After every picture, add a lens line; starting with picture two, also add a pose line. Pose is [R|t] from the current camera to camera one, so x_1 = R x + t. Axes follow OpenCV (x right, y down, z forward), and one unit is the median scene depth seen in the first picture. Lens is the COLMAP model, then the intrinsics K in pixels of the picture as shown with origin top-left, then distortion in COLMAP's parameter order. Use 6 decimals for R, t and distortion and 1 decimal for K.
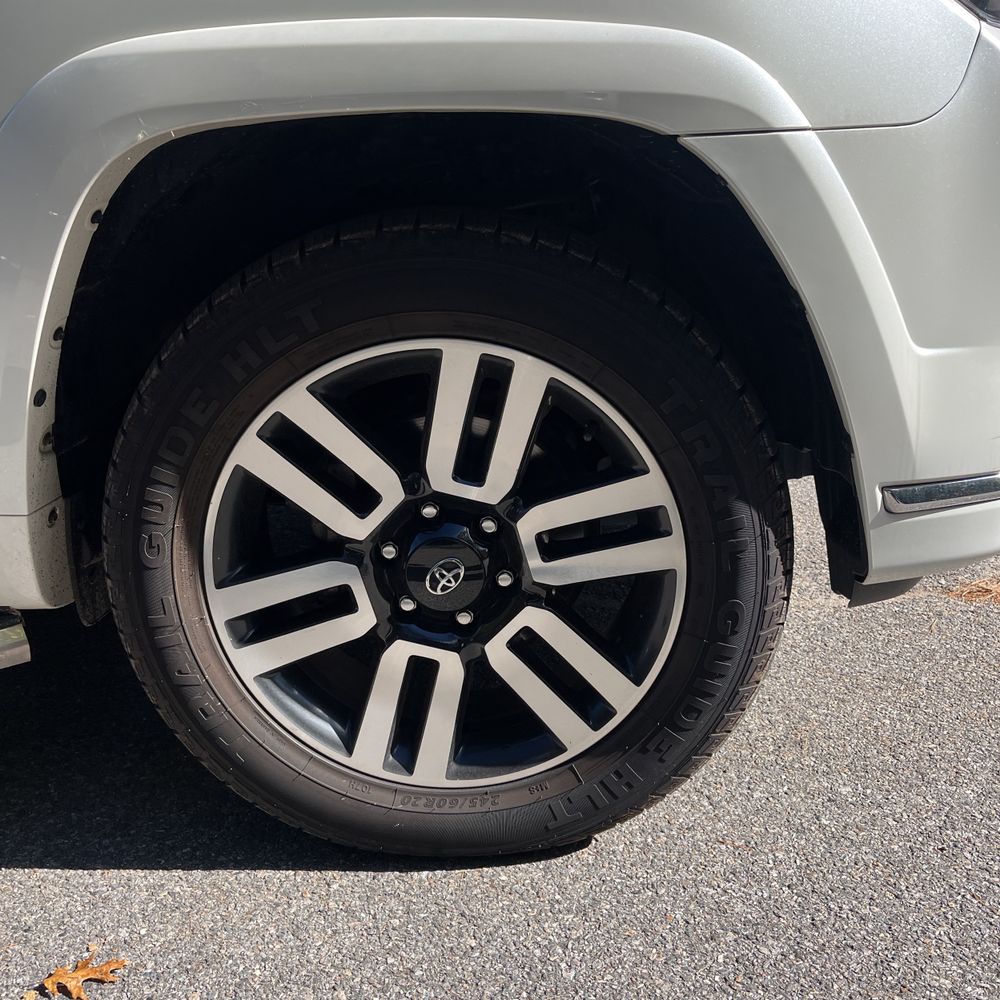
lens RADIAL K [[977.1, 0, 497.2], [0, 977.1, 495.1], [0, 0, 1]] dist [0.035883, 0.000000]
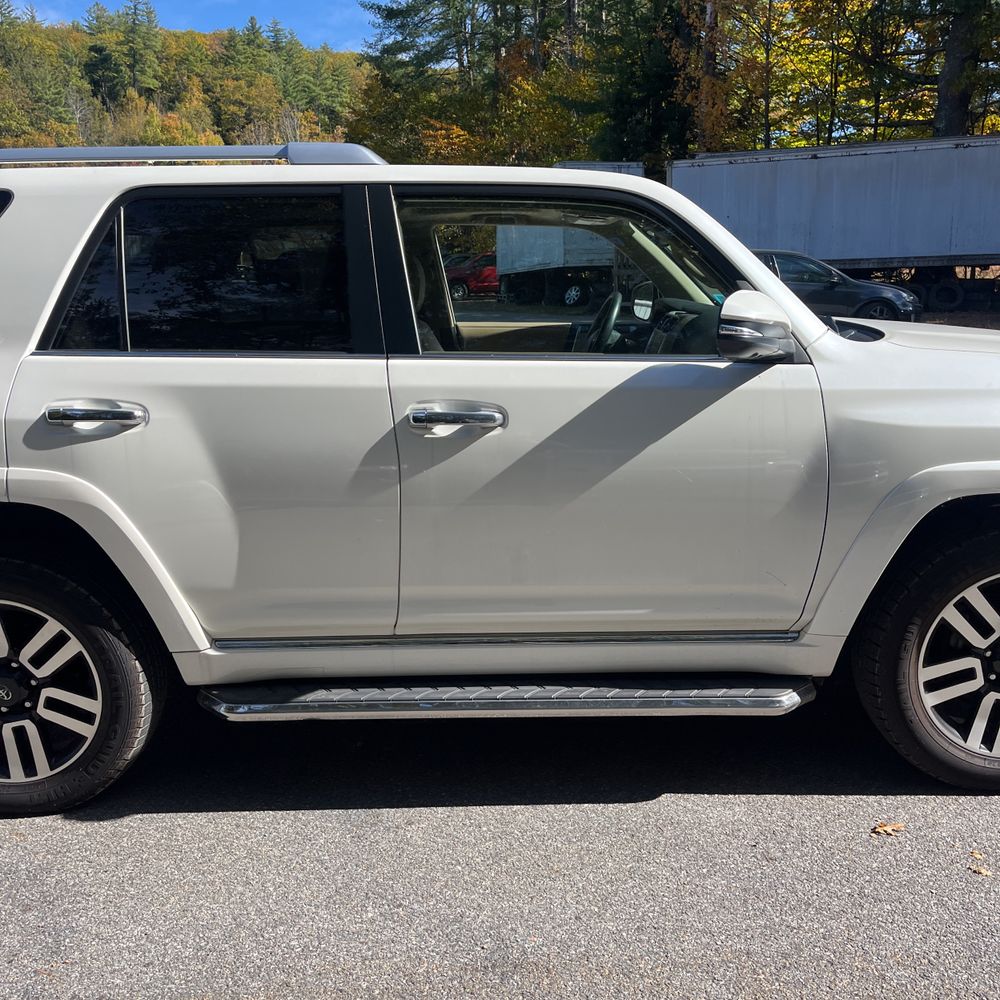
lens RADIAL K [[1014.0, 0, 505.7], [0, 1014.0, 517.9], [0, 0, 1]] dist [0.021026, 0.000000]
pose [[0.999177, 0.018622, 0.036024, -1.397739], [-0.015658, 0.996601, -0.080880, -0.052205], [-0.037407, 0.080250, 0.996073, -1.458162]]
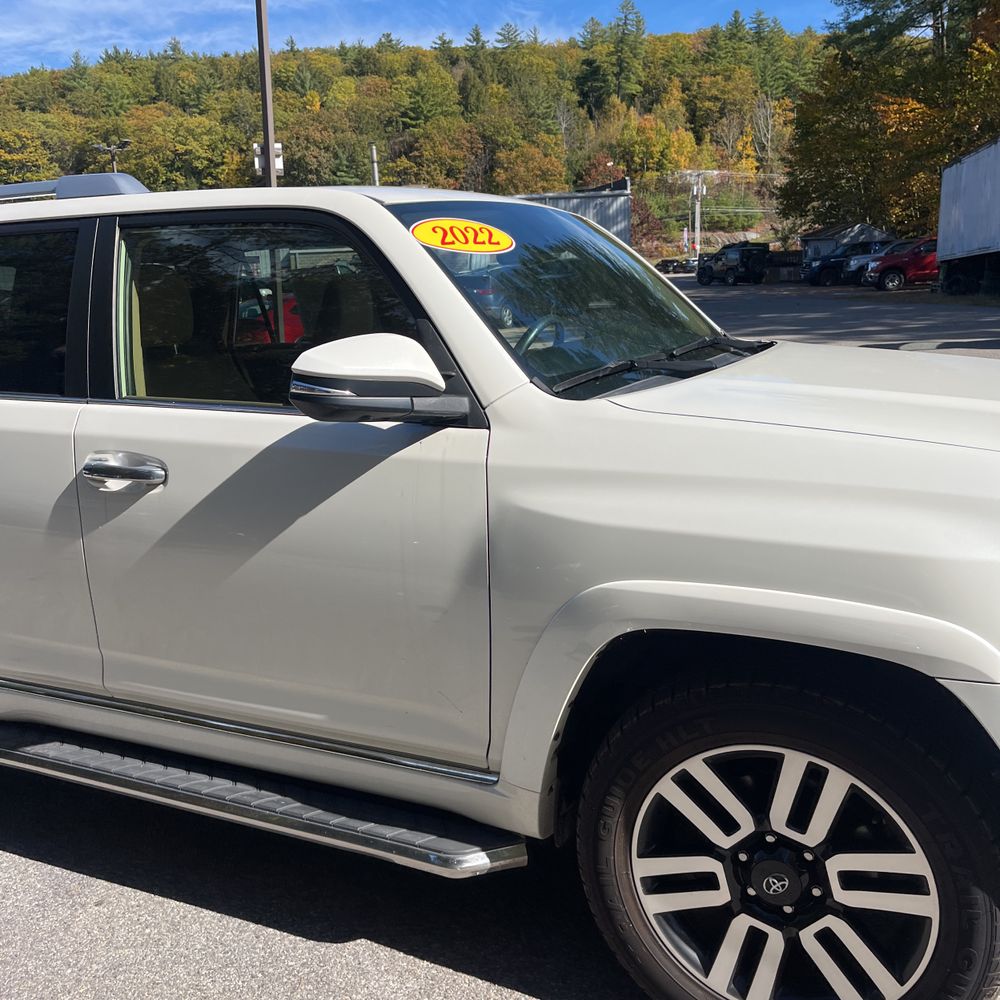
lens RADIAL K [[1014.0, 0, 499.8], [0, 1014.0, 499.9], [0, 0, 1]] dist [0.021026, 0.000000]
pose [[0.913730, 0.089380, -0.396369, 0.138172], [-0.122213, 0.990789, -0.058311, -0.386665], [0.387506, 0.101722, 0.916238, -0.767674]]
